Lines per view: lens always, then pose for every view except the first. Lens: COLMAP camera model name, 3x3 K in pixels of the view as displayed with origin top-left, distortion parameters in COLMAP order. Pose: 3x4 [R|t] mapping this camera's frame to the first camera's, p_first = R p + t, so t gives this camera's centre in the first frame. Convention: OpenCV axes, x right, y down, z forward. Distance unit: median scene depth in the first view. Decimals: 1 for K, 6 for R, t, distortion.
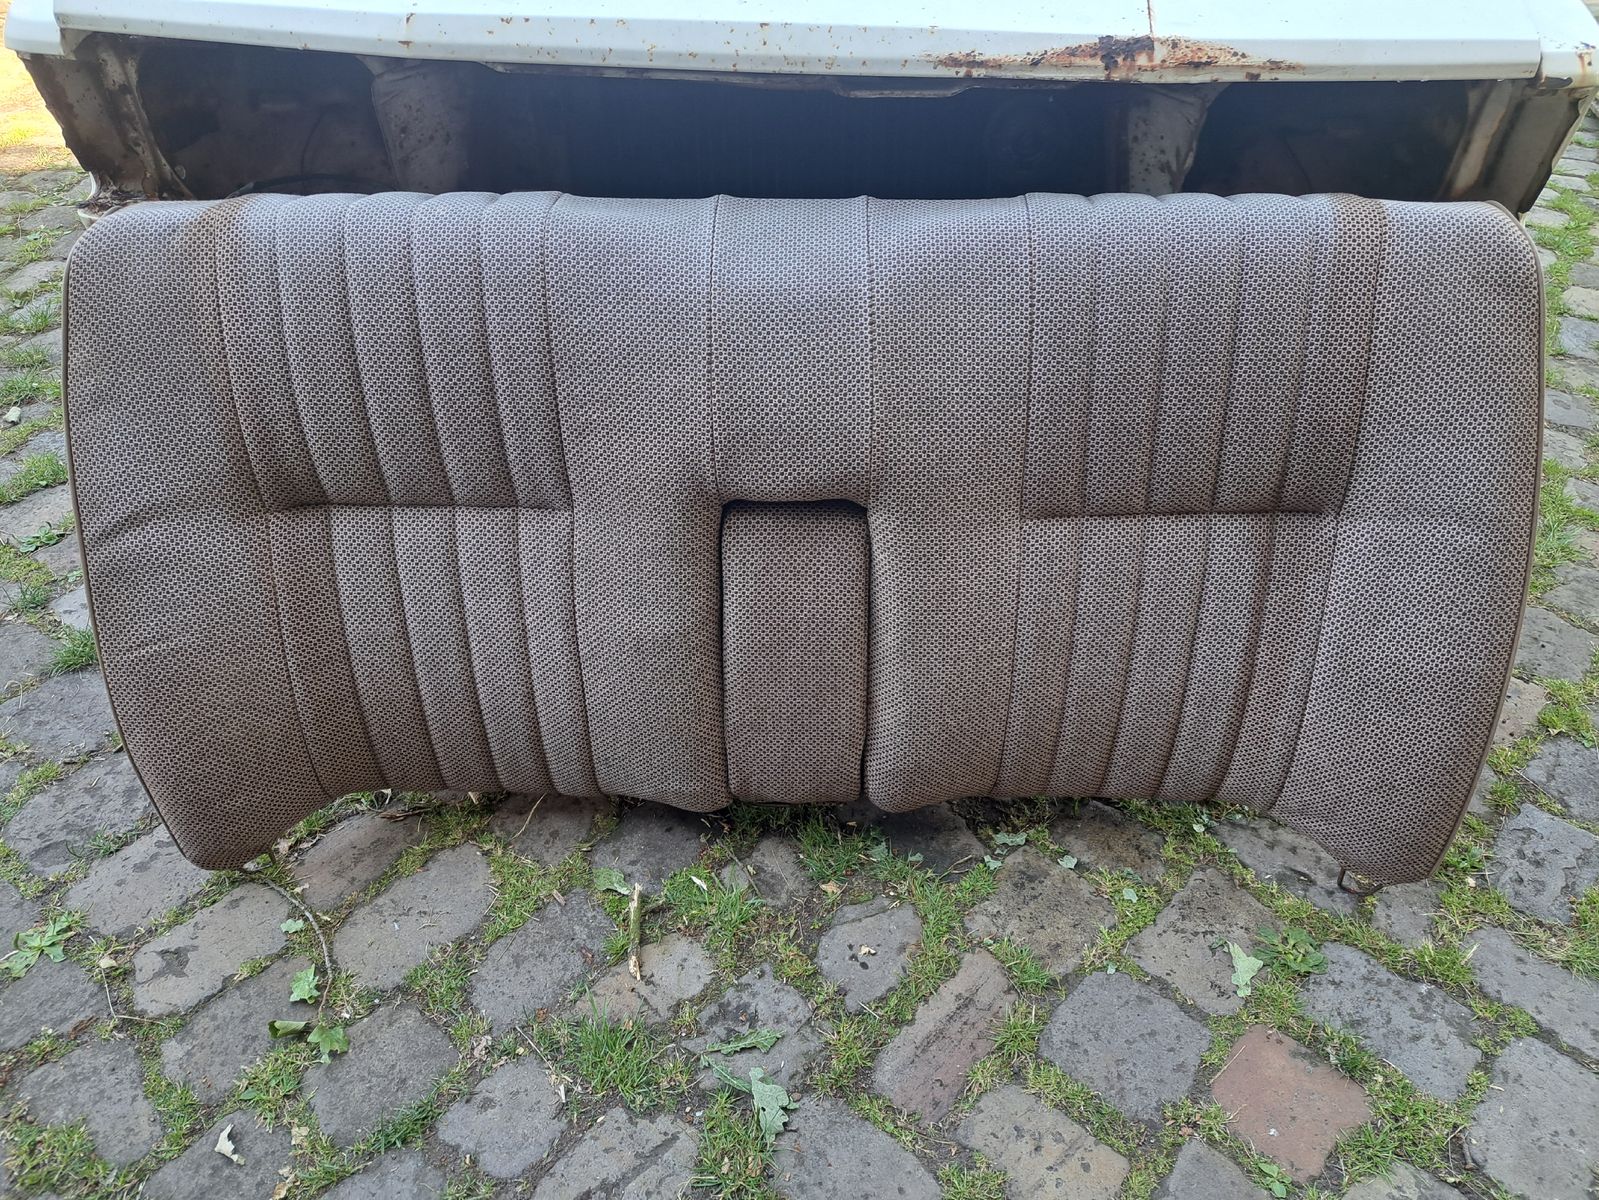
lens RADIAL K [[1106.2, 0, 803.5], [0, 1106.2, 593.3], [0, 0, 1]] dist [-0.011253, -0.010142]
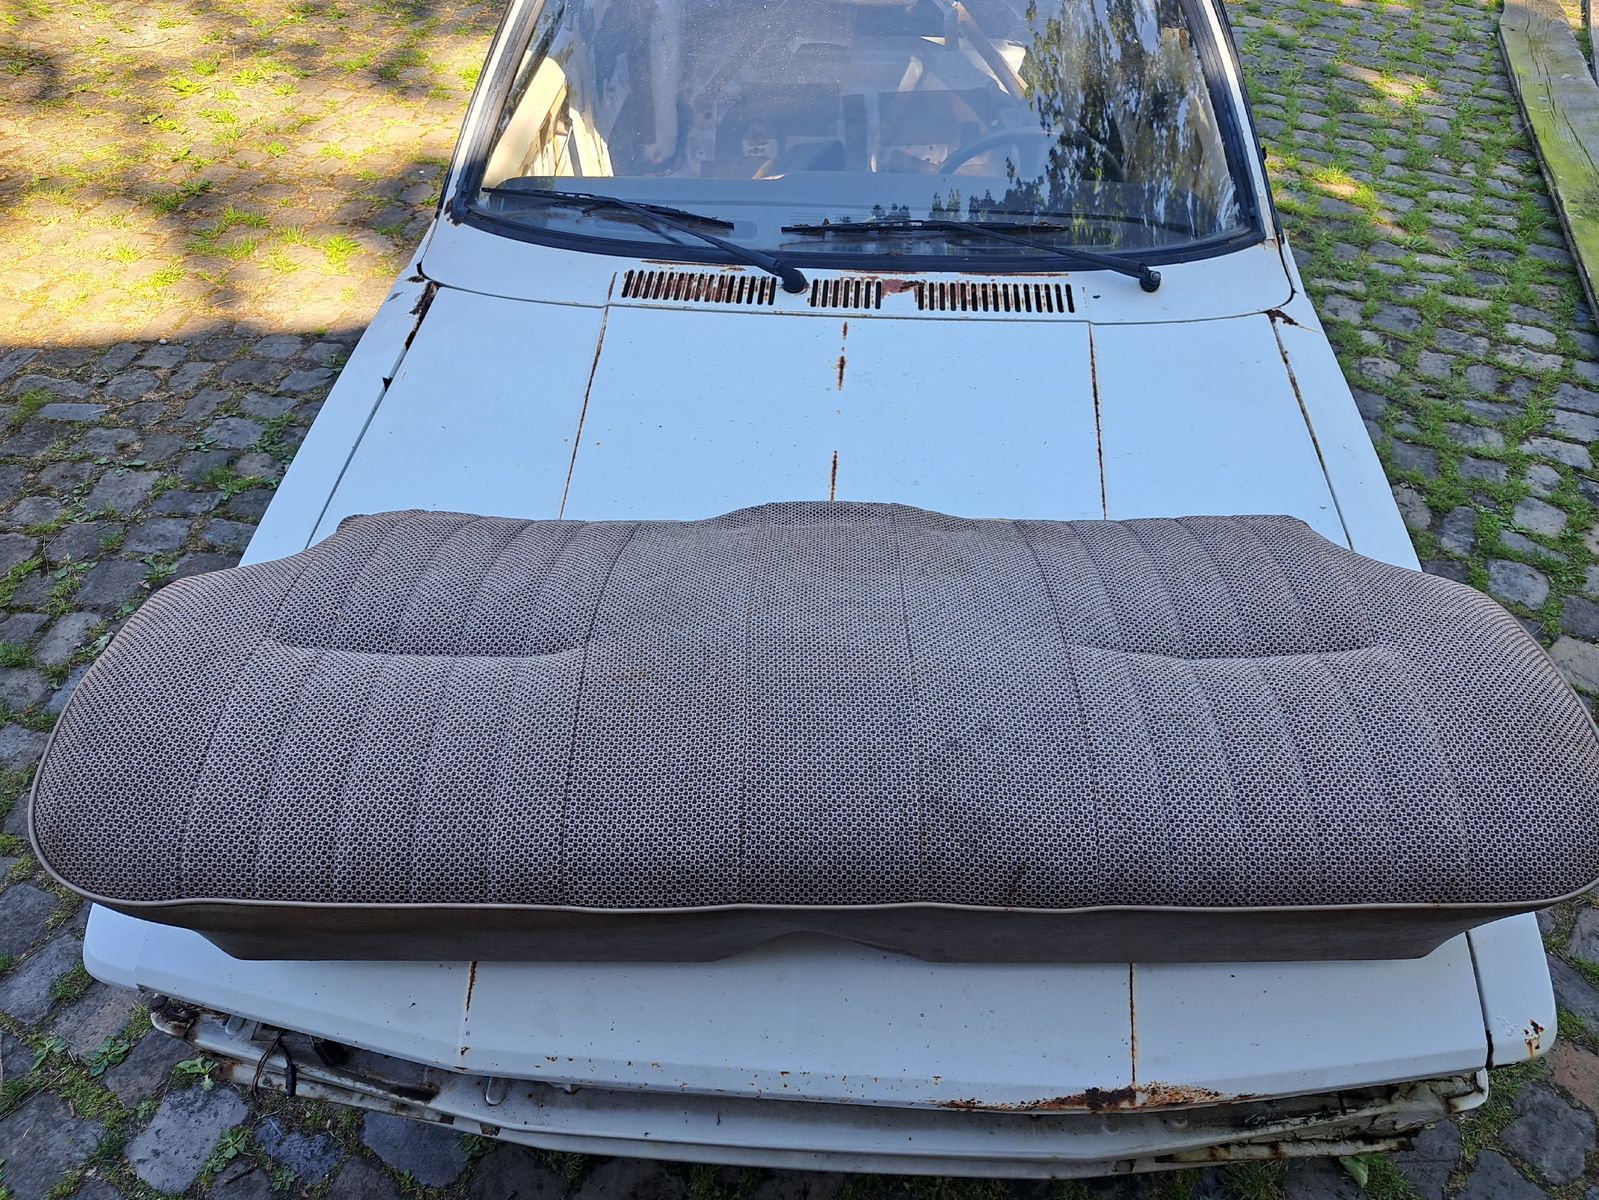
lens RADIAL K [[1106.2, 0, 793.1], [0, 1106.2, 617.0], [0, 0, 1]] dist [-0.011253, -0.010142]
pose [[0.999946, -0.002453, -0.010104, -0.014299], [0.003152, 0.997561, 0.069734, -1.047455], [0.009908, -0.069762, 0.997514, -0.076886]]
